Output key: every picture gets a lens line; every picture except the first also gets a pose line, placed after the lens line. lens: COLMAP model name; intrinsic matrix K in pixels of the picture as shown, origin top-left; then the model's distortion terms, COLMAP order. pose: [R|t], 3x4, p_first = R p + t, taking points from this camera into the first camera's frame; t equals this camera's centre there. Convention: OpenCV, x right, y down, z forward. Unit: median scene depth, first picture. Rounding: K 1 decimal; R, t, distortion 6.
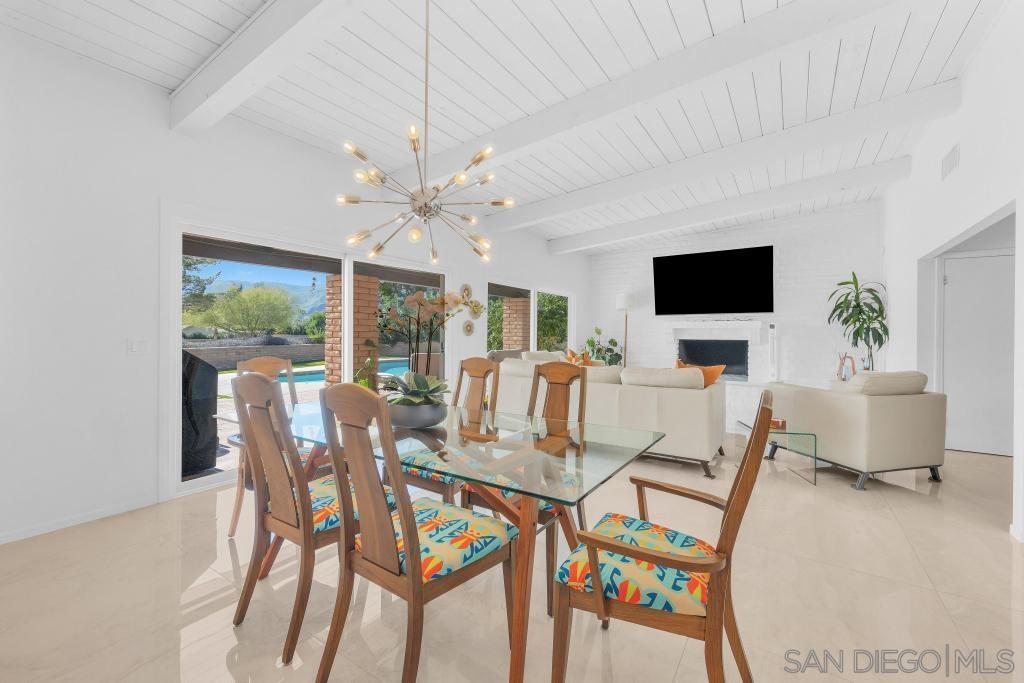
lens RADIAL K [[428.3, 0, 507.8], [0, 428.3, 340.8], [0, 0, 1]] dist [0.001297, 0.000397]
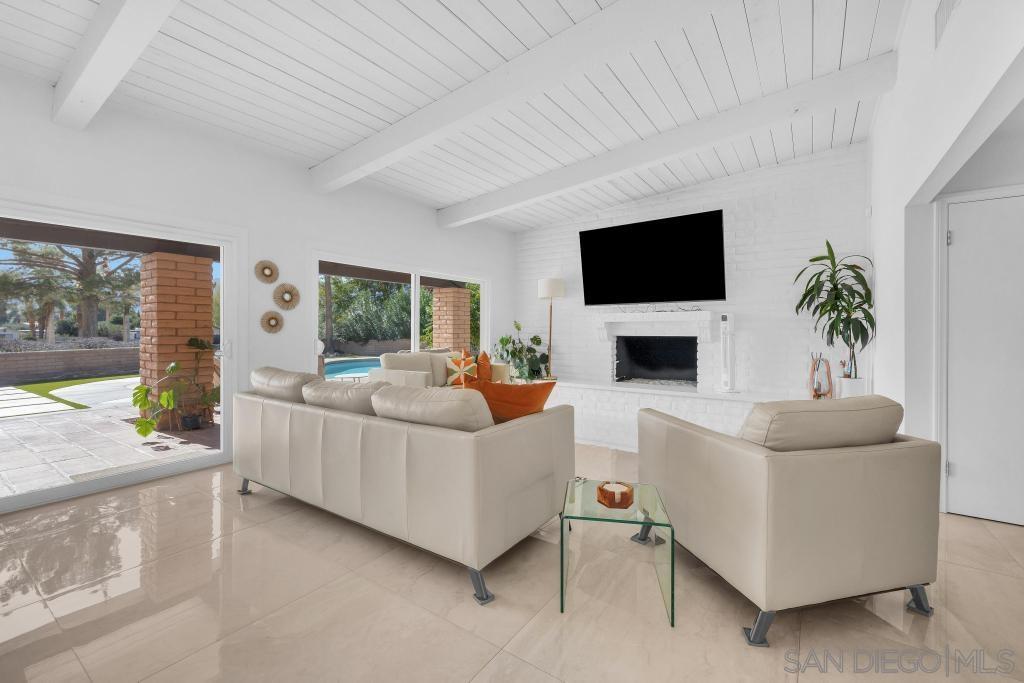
lens RADIAL K [[428.3, 0, 512.7], [0, 428.3, 336.4], [0, 0, 1]] dist [0.001297, 0.000397]
pose [[0.999634, -0.004696, -0.026640, 0.290394], [0.004597, 0.999982, -0.003795, -0.001046], [0.026657, 0.003672, 0.999638, 0.261814]]
